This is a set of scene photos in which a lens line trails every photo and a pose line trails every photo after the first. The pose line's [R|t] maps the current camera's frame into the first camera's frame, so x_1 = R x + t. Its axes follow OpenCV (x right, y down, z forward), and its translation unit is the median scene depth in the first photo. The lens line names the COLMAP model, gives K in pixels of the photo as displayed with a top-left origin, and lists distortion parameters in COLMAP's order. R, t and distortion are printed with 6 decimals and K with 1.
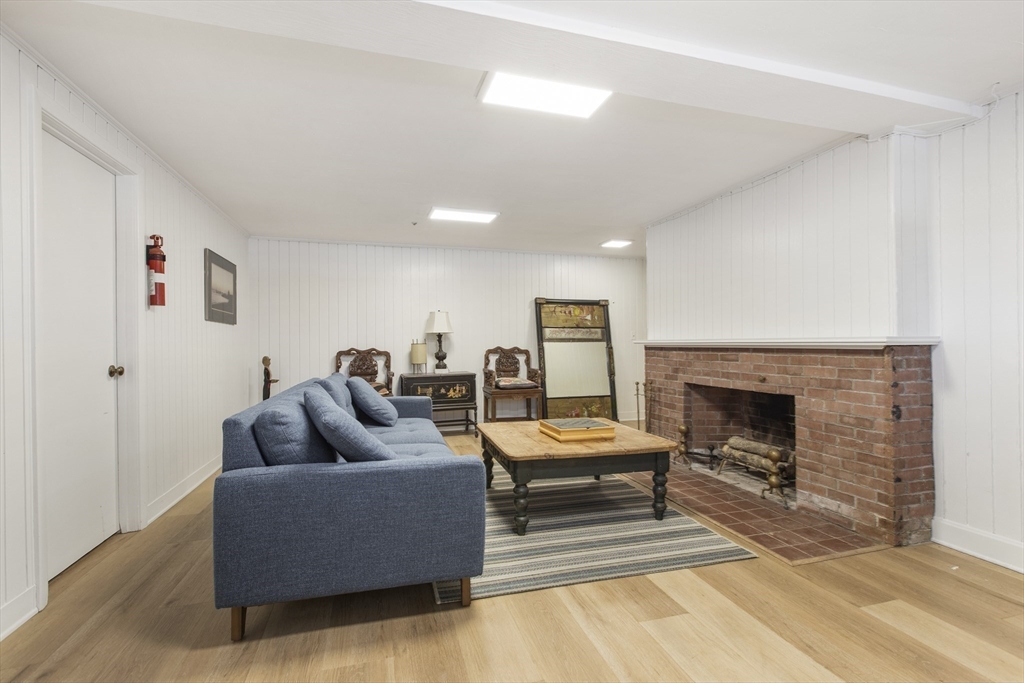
lens RADIAL K [[465.9, 0, 512.1], [0, 465.9, 343.0], [0, 0, 1]] dist [-0.001074, 0.000918]
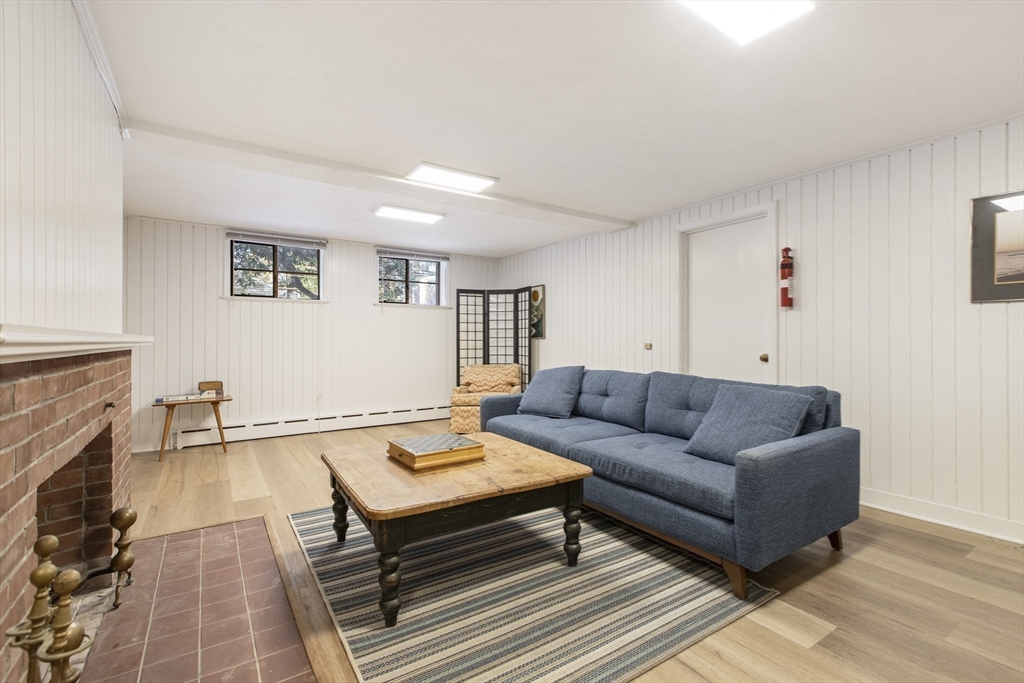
lens RADIAL K [[465.9, 0, 514.5], [0, 465.9, 340.0], [0, 0, 1]] dist [-0.001074, 0.000918]
pose [[-0.953861, 0.007521, -0.300155, 0.217483], [0.007507, 0.999971, 0.001198, -0.000621], [0.300155, -0.001110, -0.953890, 1.584148]]
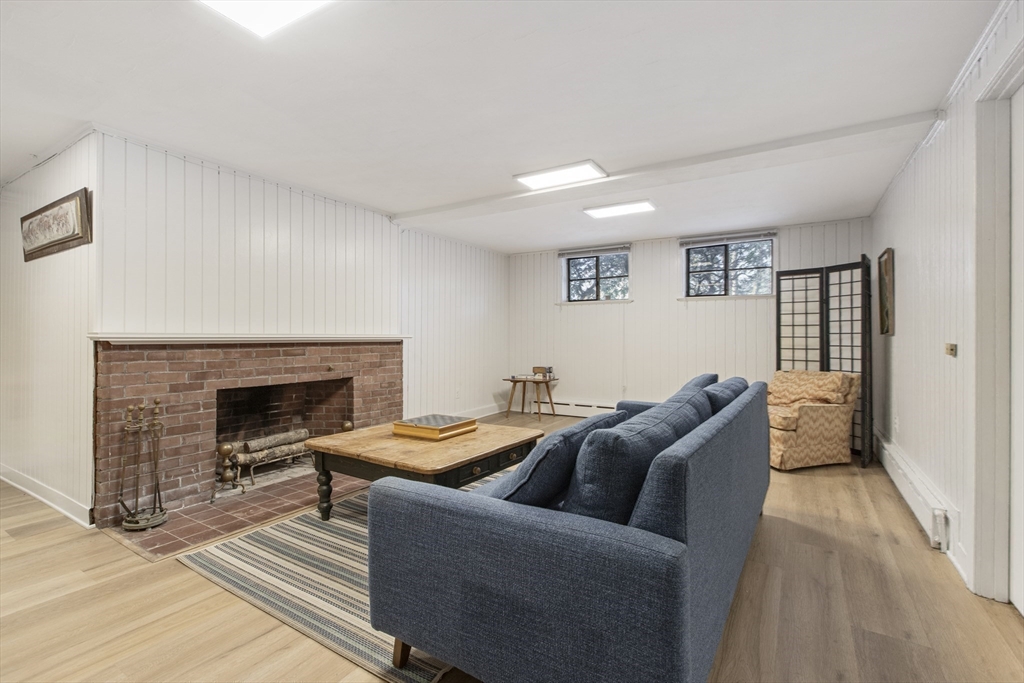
lens RADIAL K [[465.9, 0, 508.0], [0, 465.9, 336.8], [0, 0, 1]] dist [-0.001074, 0.000918]
pose [[-0.659507, 0.005599, 0.751678, -0.608093], [0.003211, 0.999984, -0.004632, 0.003759], [-0.751692, -0.000642, -0.659514, 1.345575]]
